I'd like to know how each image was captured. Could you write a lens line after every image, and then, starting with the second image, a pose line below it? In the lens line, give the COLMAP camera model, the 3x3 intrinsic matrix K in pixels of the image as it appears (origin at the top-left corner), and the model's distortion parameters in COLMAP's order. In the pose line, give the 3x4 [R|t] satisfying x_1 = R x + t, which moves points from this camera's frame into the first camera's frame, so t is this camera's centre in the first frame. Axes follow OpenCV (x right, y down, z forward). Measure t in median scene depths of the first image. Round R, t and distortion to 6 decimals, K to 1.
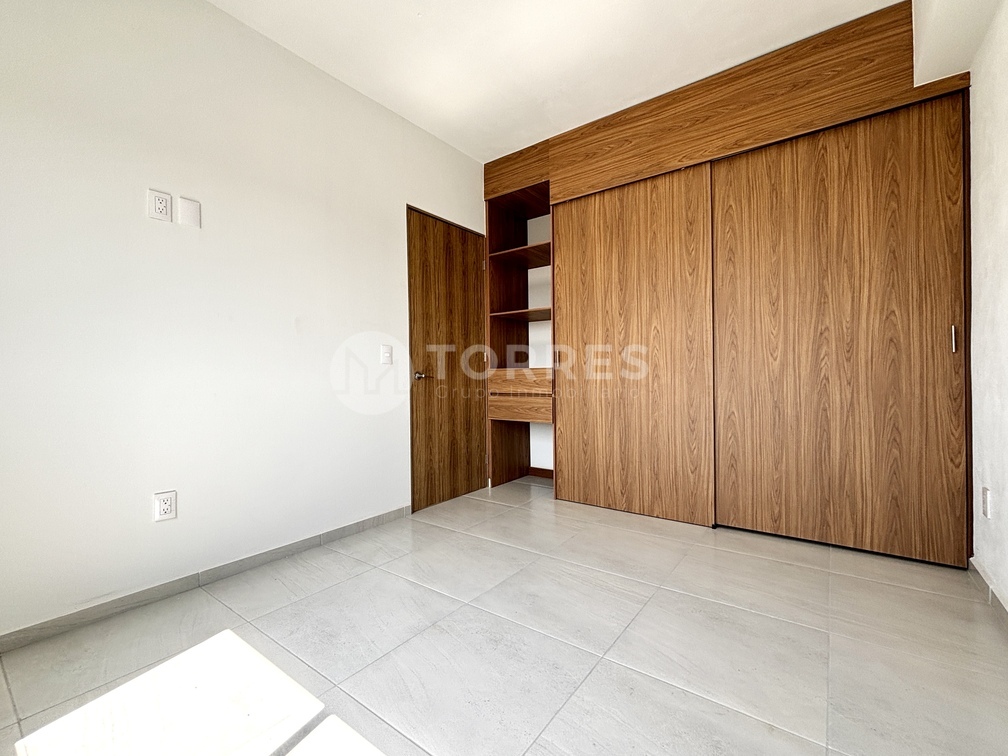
lens RADIAL K [[440.7, 0, 483.0], [0, 440.7, 382.3], [0, 0, 1]] dist [0.001235, -0.000558]
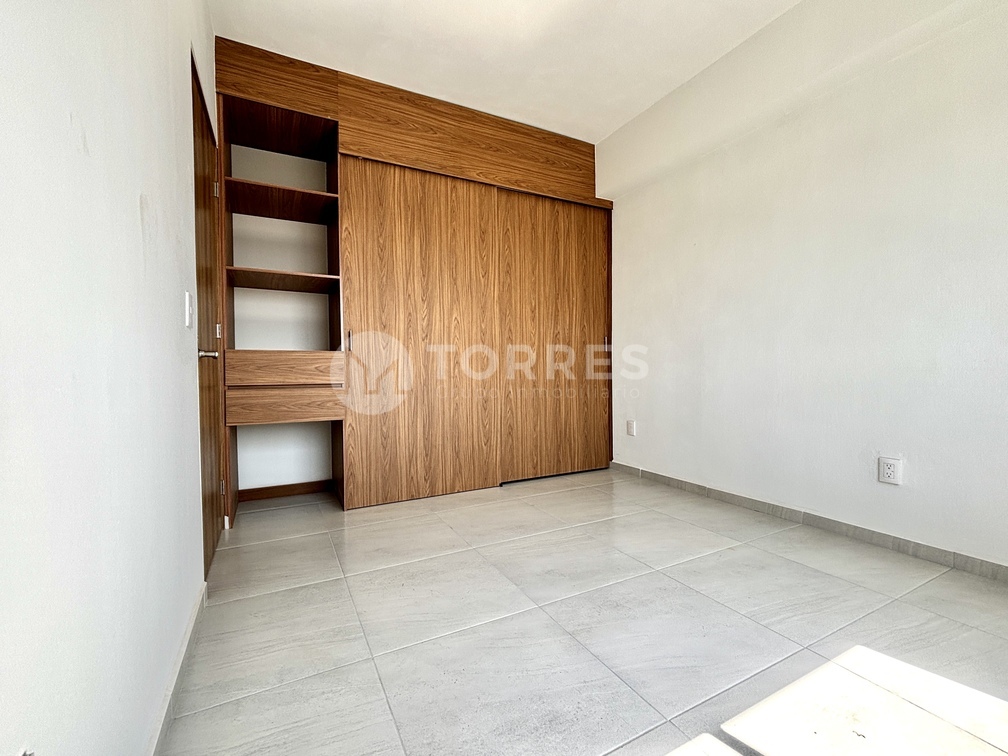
lens RADIAL K [[450.3, 0, 503.1], [0, 450.3, 384.9], [0, 0, 1]] dist [0.004162, 0.000033]
pose [[0.399487, -0.024326, 0.916416, -0.634213], [0.015832, 0.999682, 0.019635, 0.021672], [-0.916602, 0.006665, 0.399745, 0.493511]]
